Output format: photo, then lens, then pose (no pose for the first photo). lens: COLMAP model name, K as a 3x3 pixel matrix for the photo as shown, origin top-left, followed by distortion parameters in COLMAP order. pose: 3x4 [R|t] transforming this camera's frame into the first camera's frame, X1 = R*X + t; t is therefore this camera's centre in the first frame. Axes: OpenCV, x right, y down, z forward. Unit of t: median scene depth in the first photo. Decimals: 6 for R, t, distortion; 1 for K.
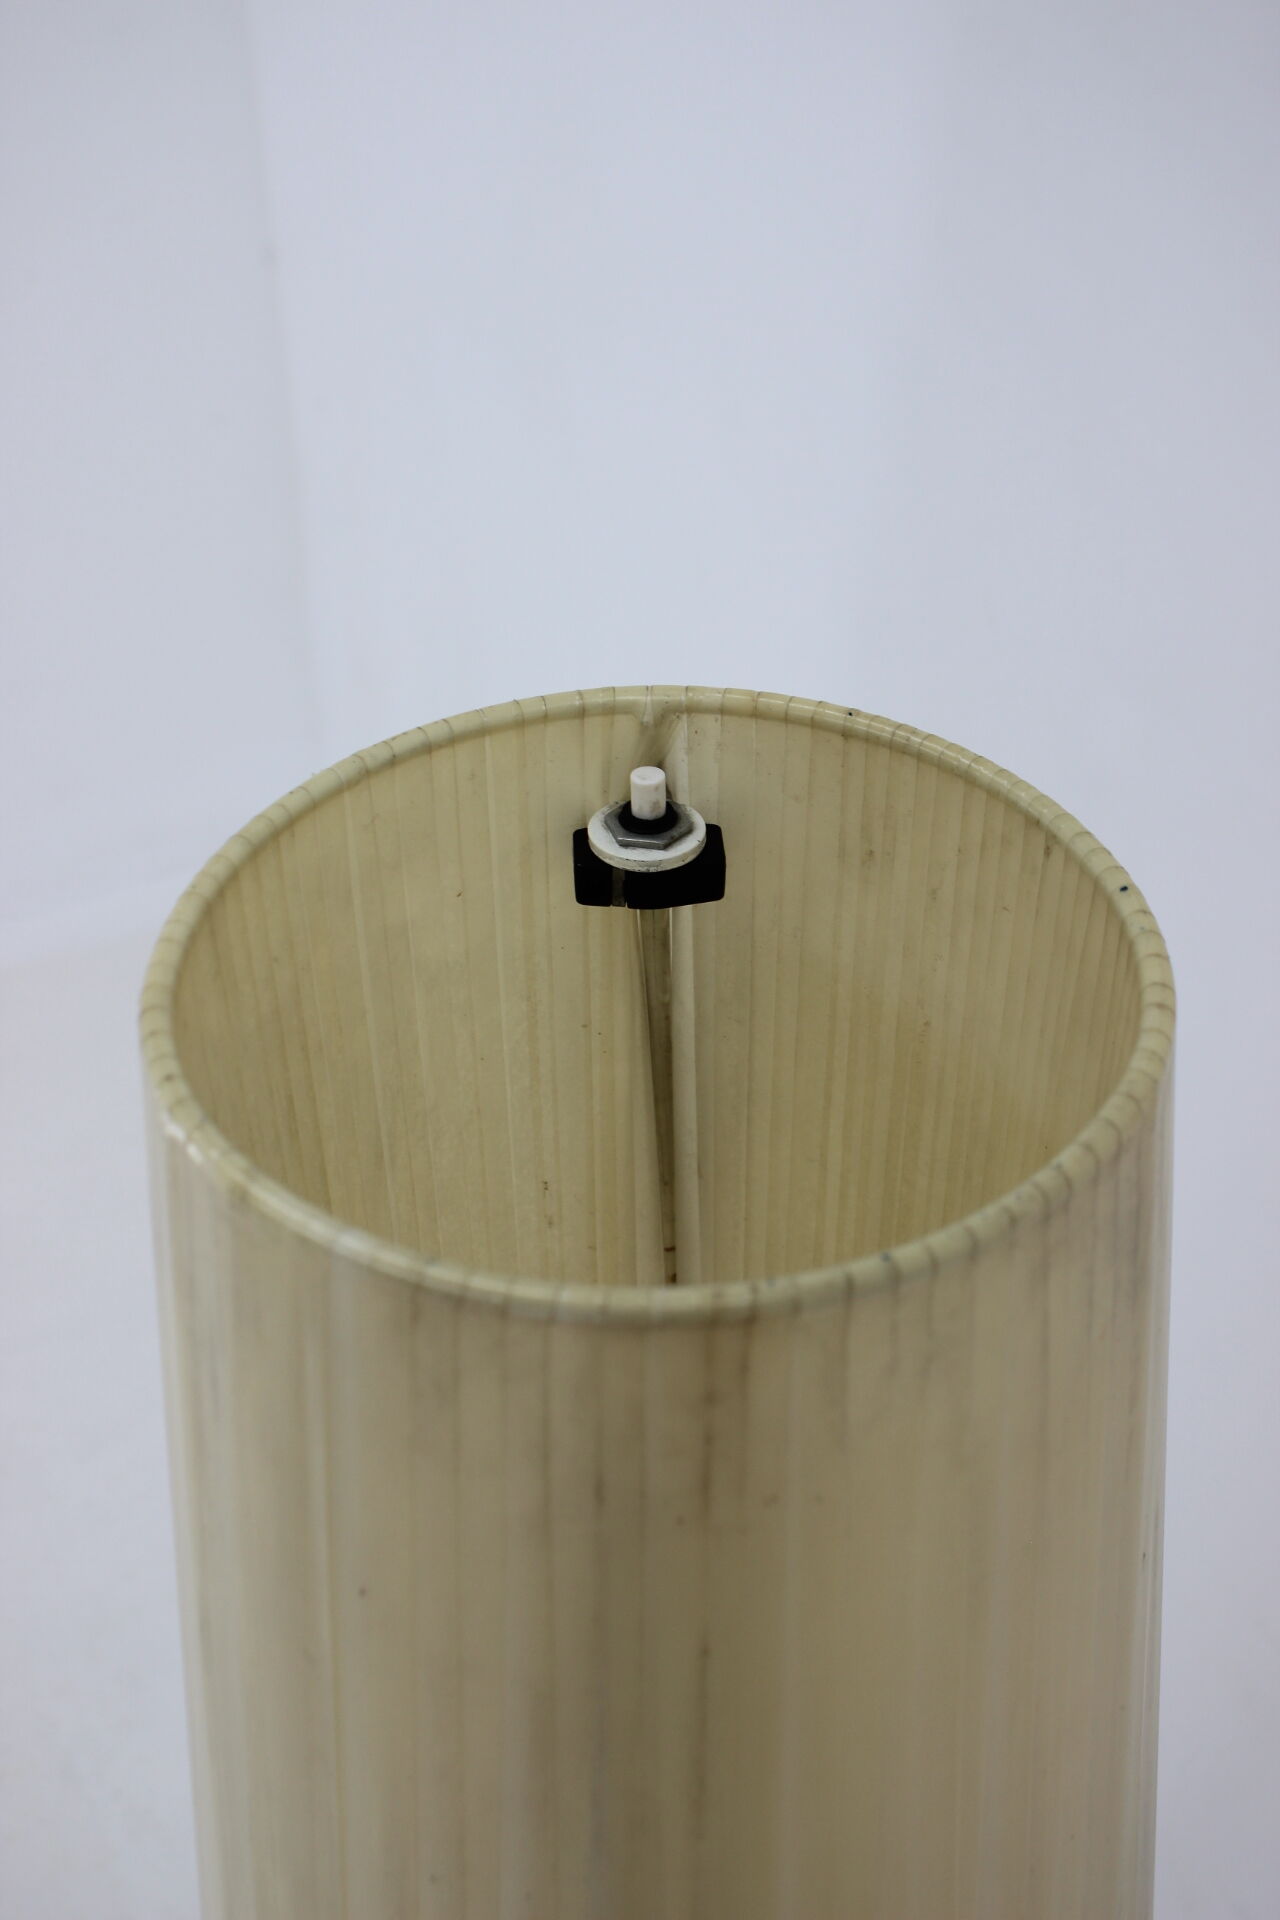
lens RADIAL K [[2461.7, 0, 641.1], [0, 2461.7, 960.4], [0, 0, 1]] dist [-0.127166, 0.000000]
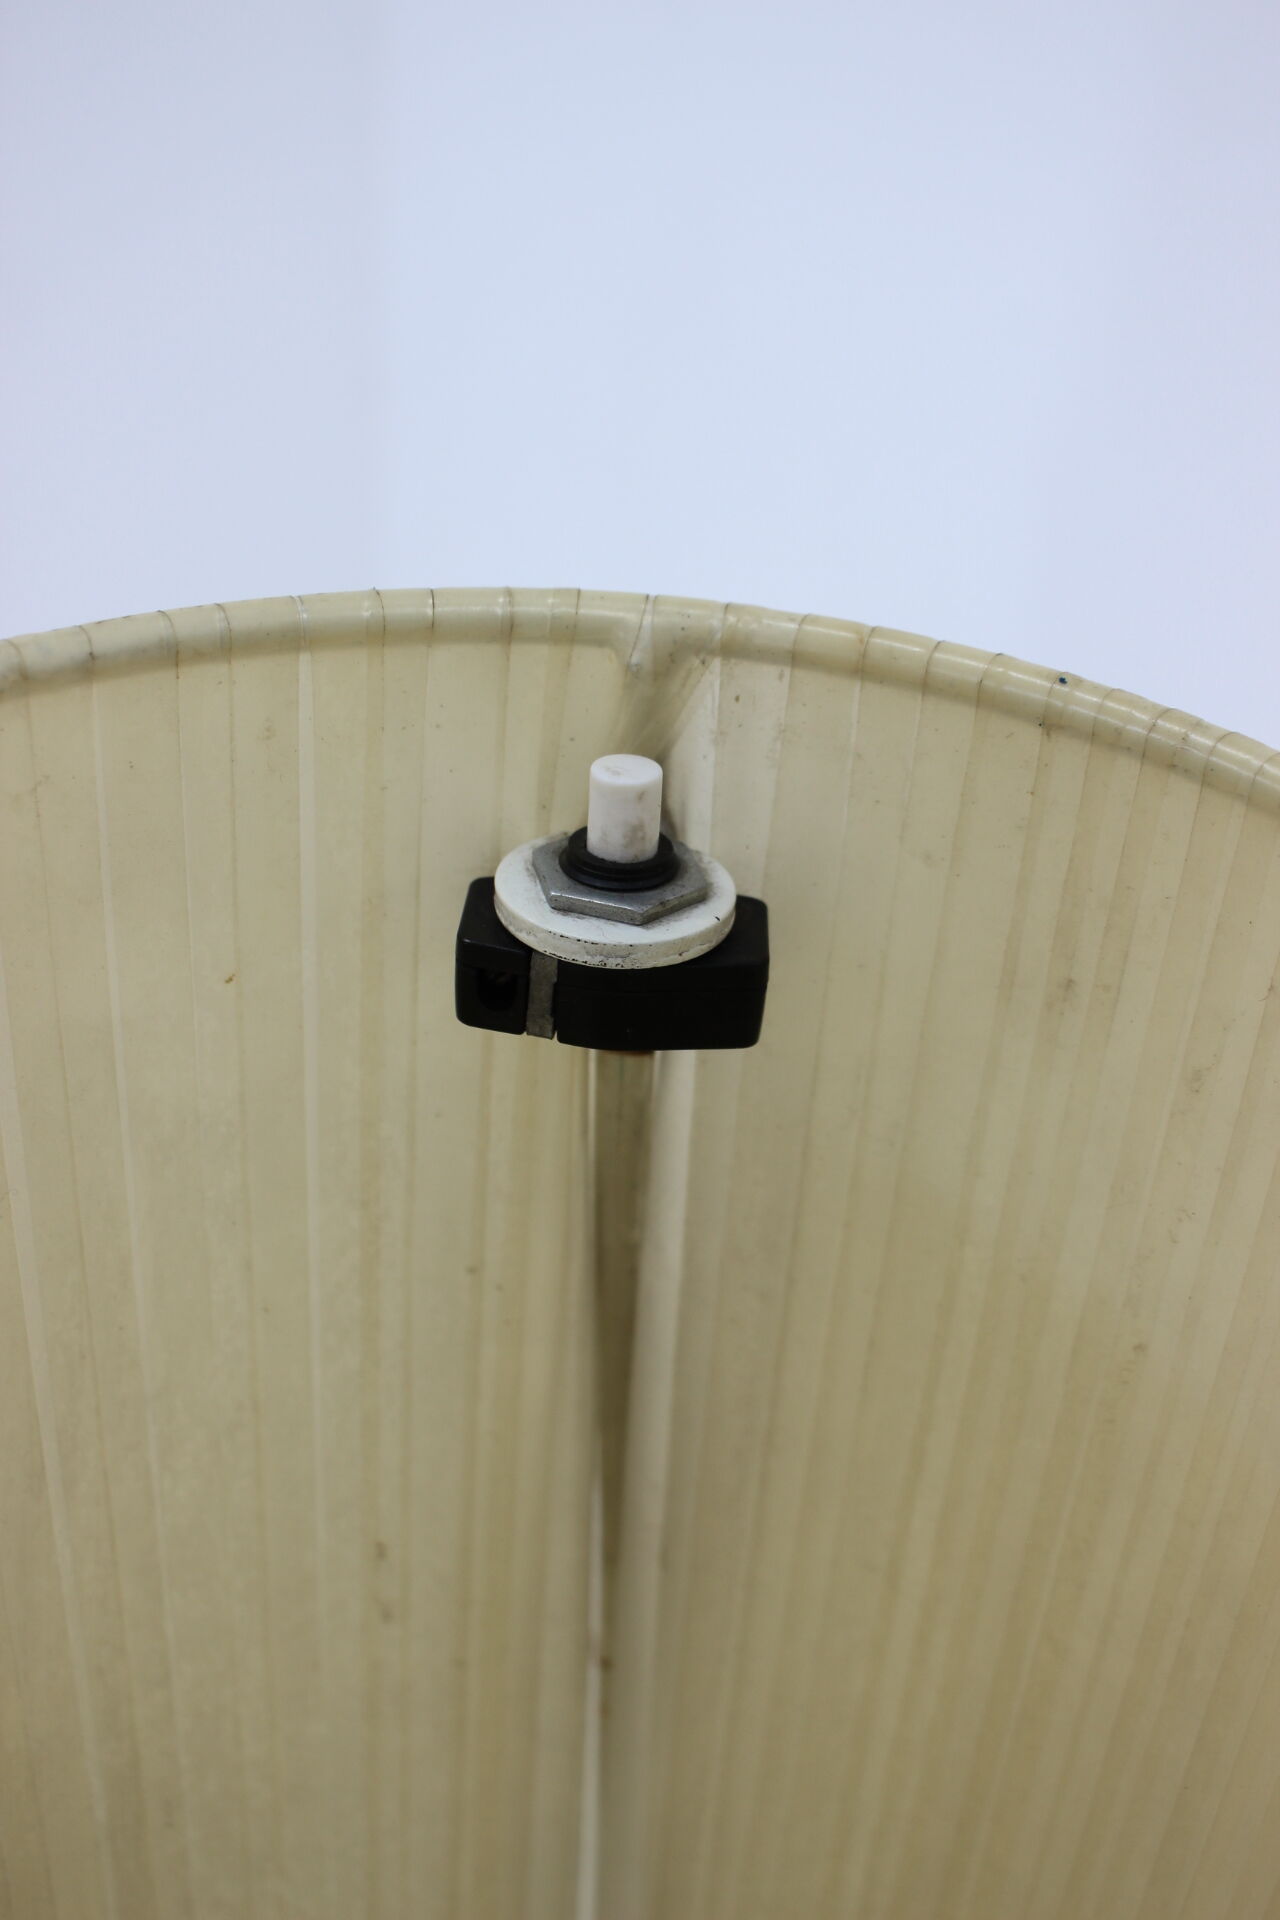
lens RADIAL K [[2461.7, 0, 636.4], [0, 2461.7, 954.7], [0, 0, 1]] dist [-0.127166, 0.000000]
pose [[0.993097, 0.111745, -0.035648, 0.024440], [-0.114608, 0.989121, -0.092219, 0.004524], [0.024956, 0.095668, 0.995100, 0.495640]]
